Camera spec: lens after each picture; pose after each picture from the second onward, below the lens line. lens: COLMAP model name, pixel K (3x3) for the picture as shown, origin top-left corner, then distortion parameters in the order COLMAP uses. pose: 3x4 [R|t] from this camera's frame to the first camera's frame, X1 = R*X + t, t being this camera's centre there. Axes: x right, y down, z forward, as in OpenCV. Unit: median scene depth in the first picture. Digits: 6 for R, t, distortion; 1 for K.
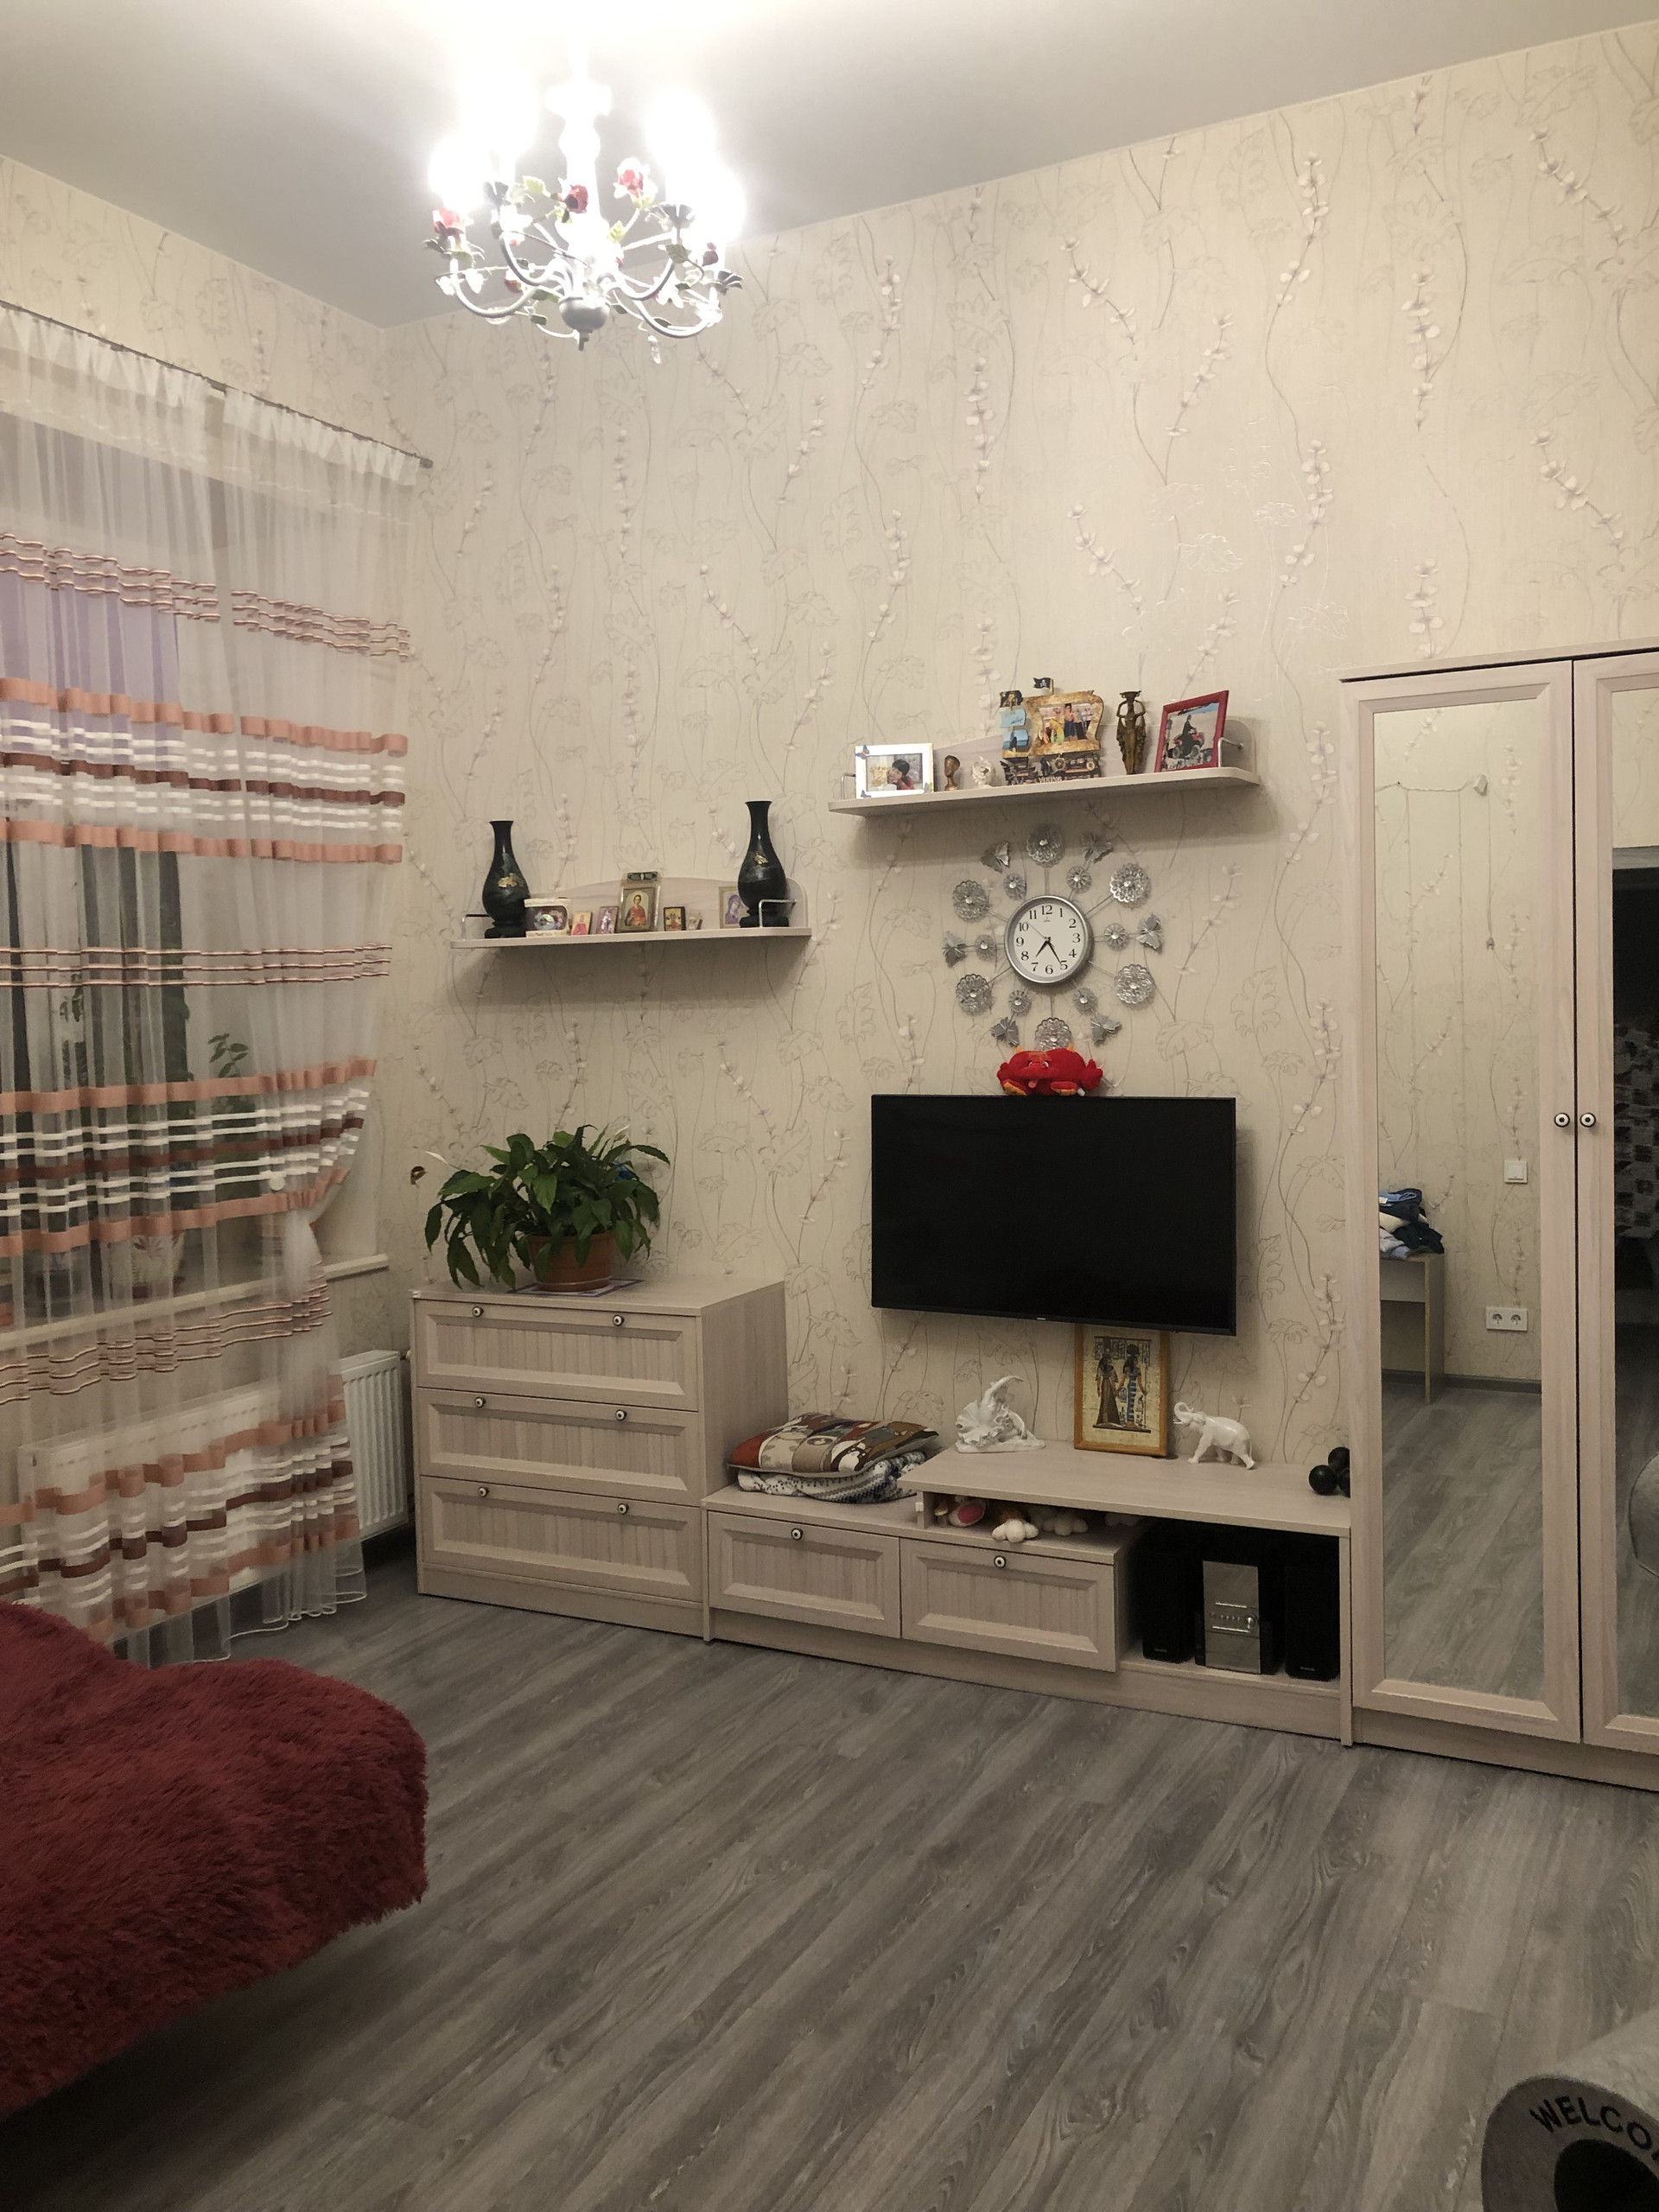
lens RADIAL K [[1811.5, 0, 872.7], [0, 1811.5, 1092.9], [0, 0, 1]] dist [0.044704, -0.047366]
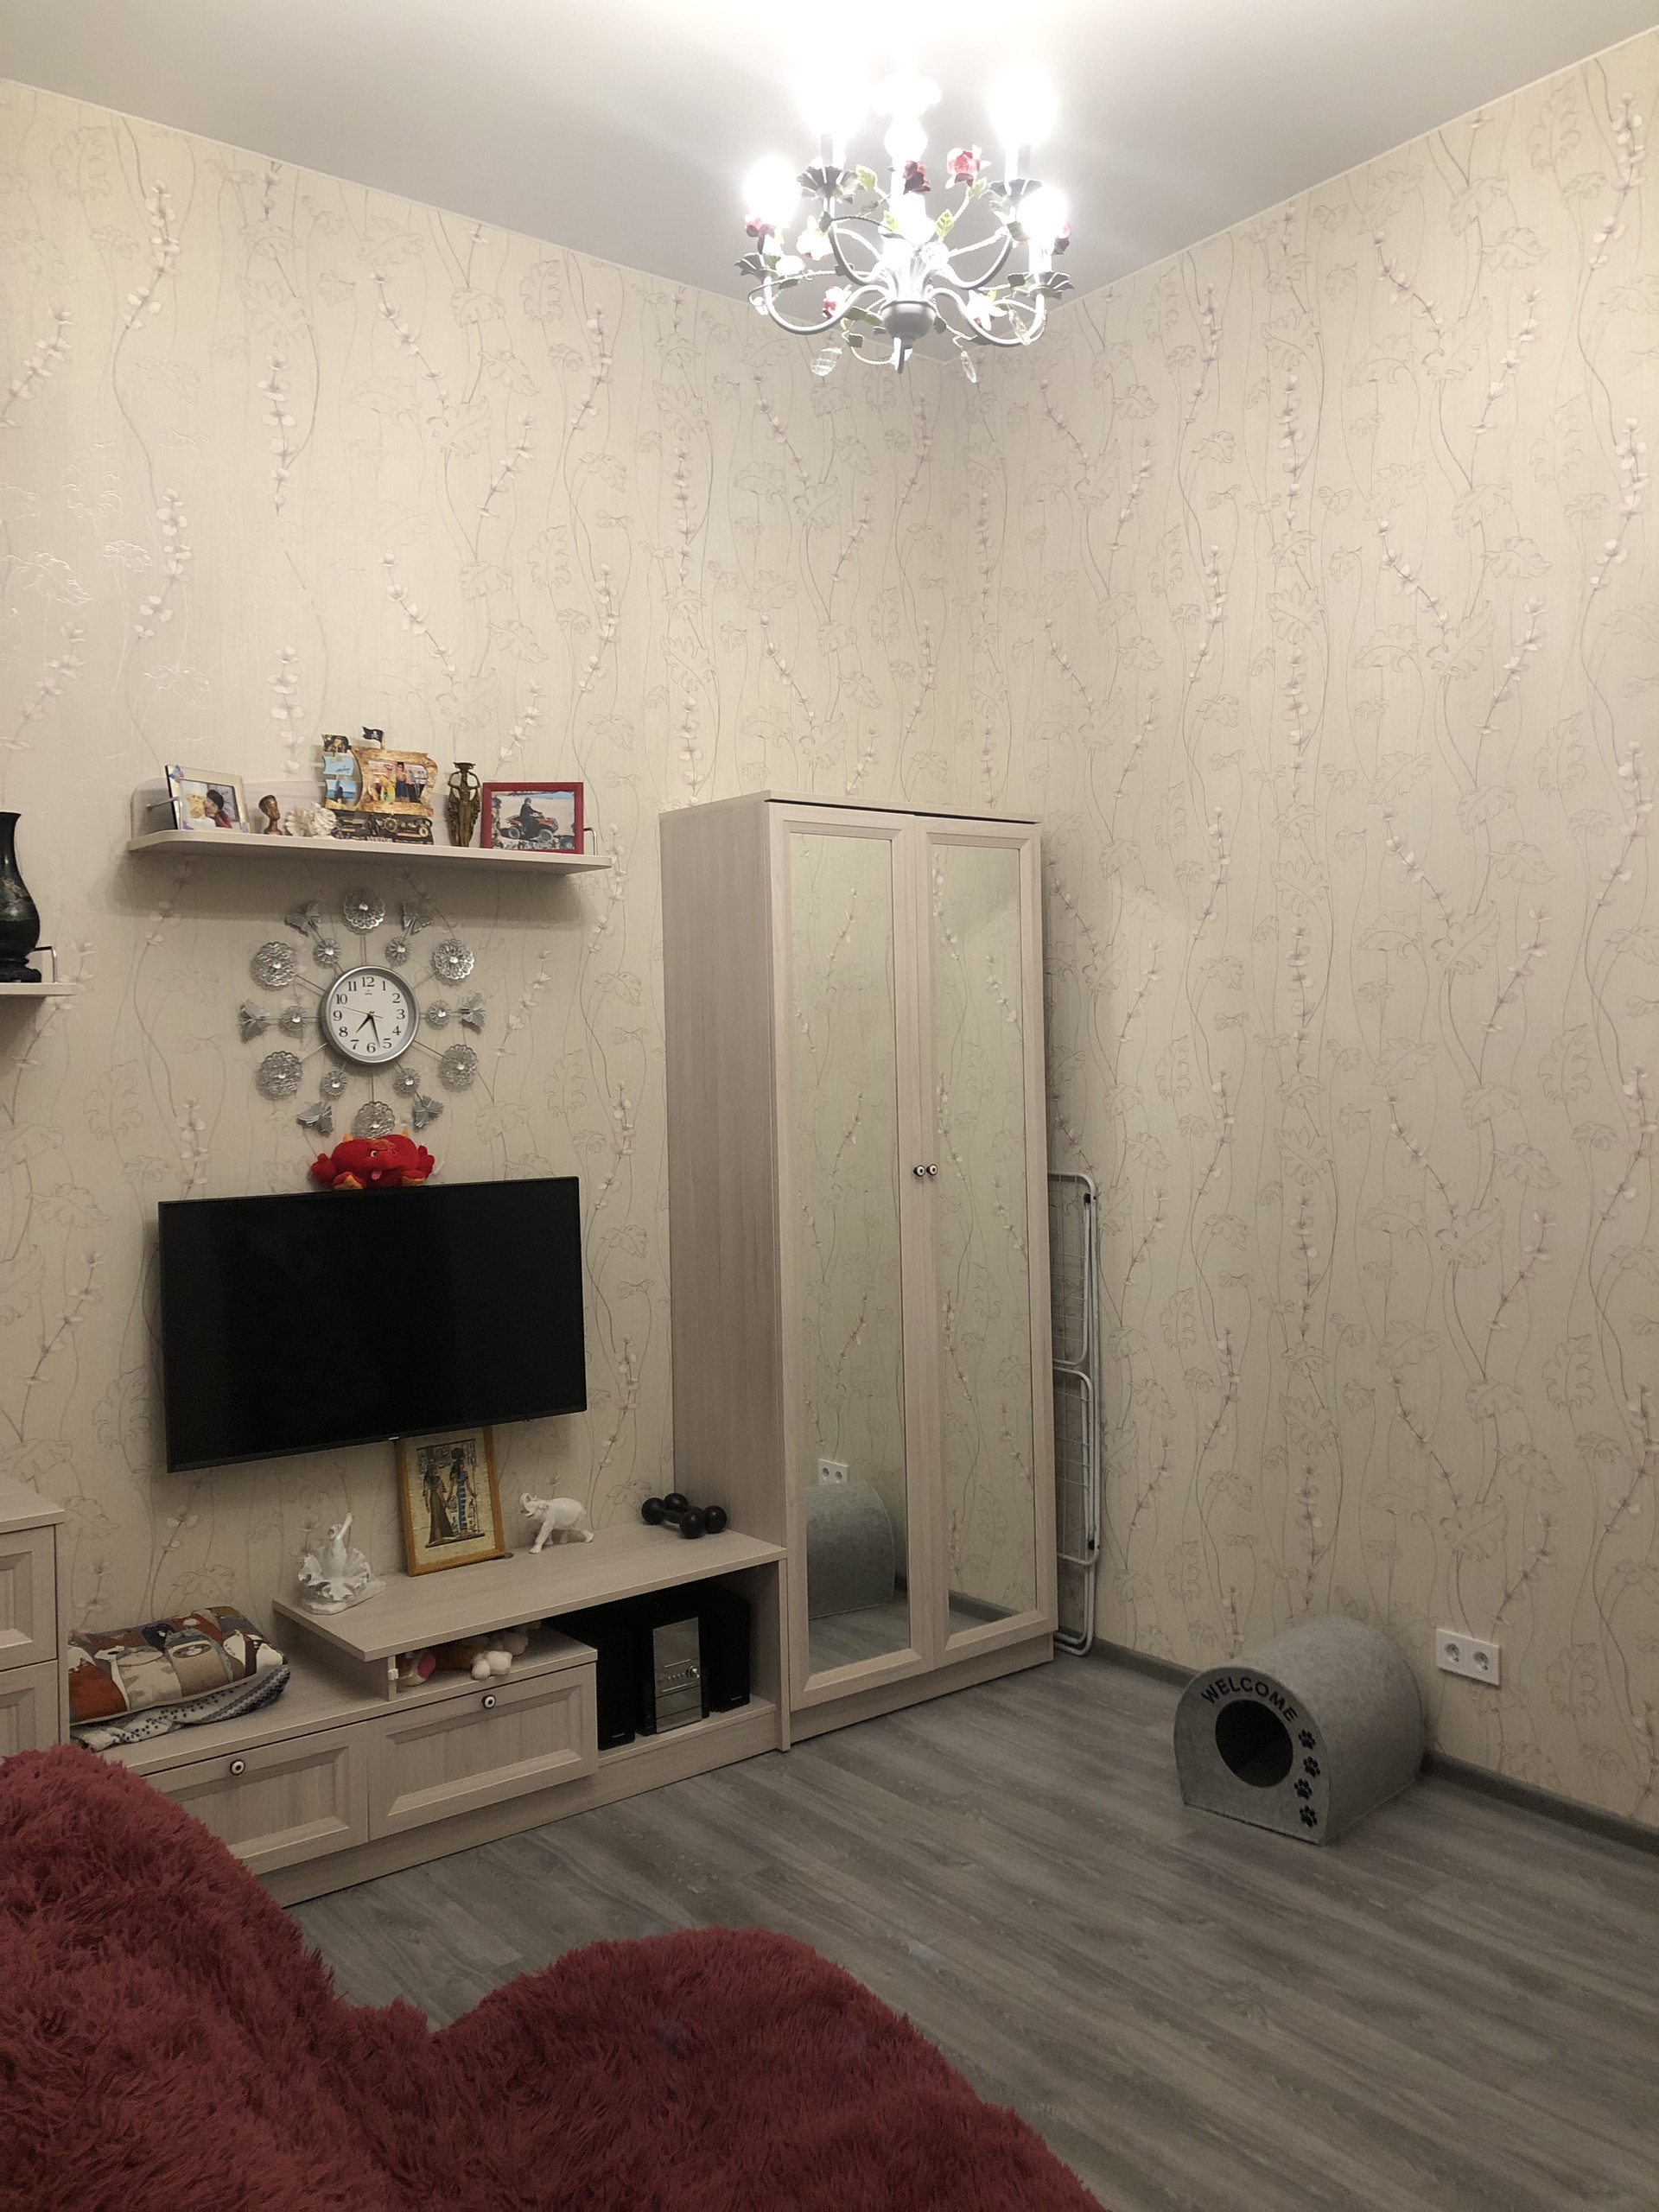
lens RADIAL K [[1811.5, 0, 759.0], [0, 1811.5, 1106.6], [0, 0, 1]] dist [0.044704, -0.047366]
pose [[0.425537, -0.000580, 0.904941, -0.642714], [0.066645, 0.997304, -0.030700, 0.001598], [-0.902484, 0.073374, 0.424429, 0.446843]]
